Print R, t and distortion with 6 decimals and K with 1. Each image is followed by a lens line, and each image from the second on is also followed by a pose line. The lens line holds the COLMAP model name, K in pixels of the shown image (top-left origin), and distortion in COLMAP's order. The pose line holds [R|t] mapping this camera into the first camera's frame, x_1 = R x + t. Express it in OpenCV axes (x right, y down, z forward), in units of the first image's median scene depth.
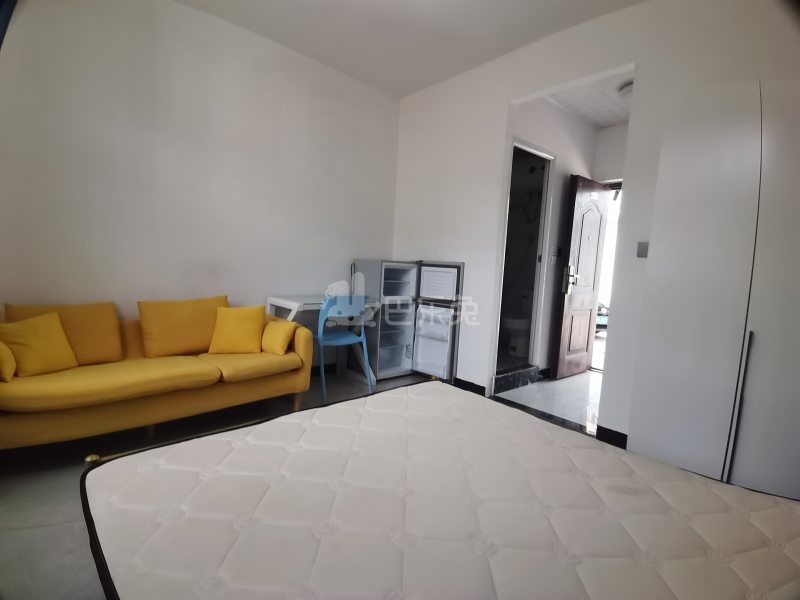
lens RADIAL K [[401.1, 0, 400.0], [0, 401.1, 300.0], [0, 0, 1]] dist [0.000602, -0.000117]
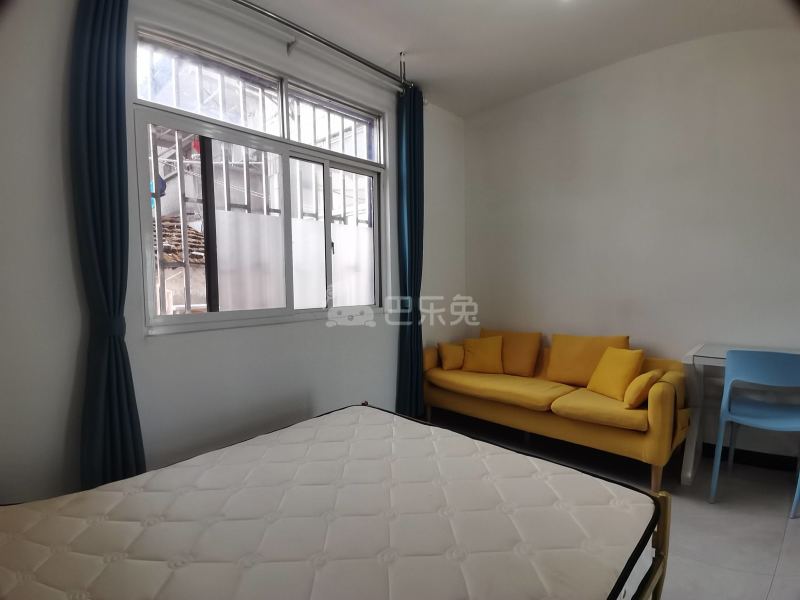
lens RADIAL K [[401.1, 0, 400.0], [0, 401.1, 300.0], [0, 0, 1]] dist [0.000602, -0.000117]
pose [[0.052227, -0.006168, -0.998616, 0.609427], [-0.076490, 0.997019, -0.010159, -0.057450], [0.995702, 0.076915, 0.051599, 0.486879]]
